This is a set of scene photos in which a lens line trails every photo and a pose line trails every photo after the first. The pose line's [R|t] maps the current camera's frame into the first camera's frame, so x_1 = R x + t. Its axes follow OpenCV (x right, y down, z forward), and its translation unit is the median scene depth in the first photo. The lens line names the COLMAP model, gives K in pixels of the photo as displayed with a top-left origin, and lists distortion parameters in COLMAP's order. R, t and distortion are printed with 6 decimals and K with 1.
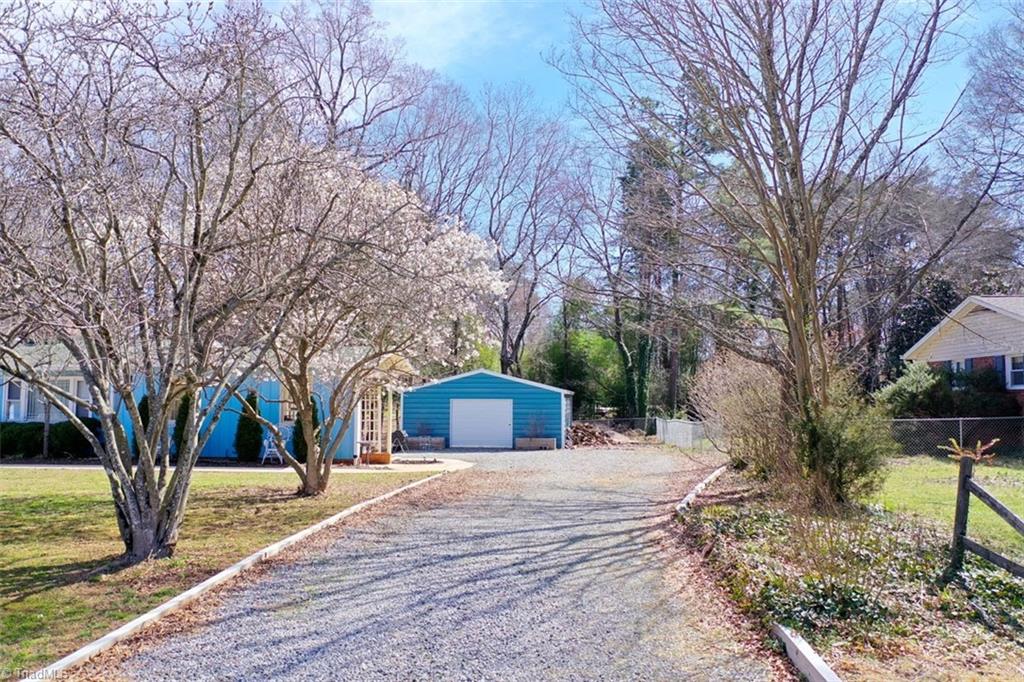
lens RADIAL K [[800.3, 0, 510.5], [0, 800.3, 344.5], [0, 0, 1]] dist [-0.003169, 0.006348]
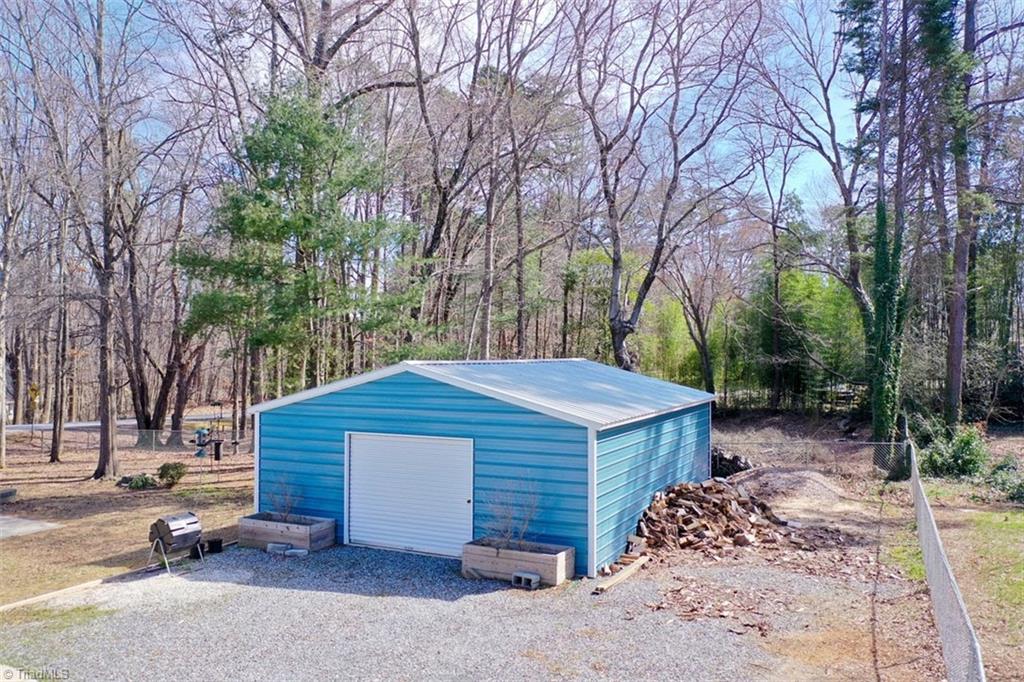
lens RADIAL K [[800.3, 0, 511.4], [0, 800.3, 345.6], [0, 0, 1]] dist [-0.003169, 0.006348]
pose [[0.945504, -0.008632, -0.325496, 0.150258], [0.027533, 0.998188, 0.053506, 0.001682], [0.324444, -0.059552, 0.944028, 0.634816]]
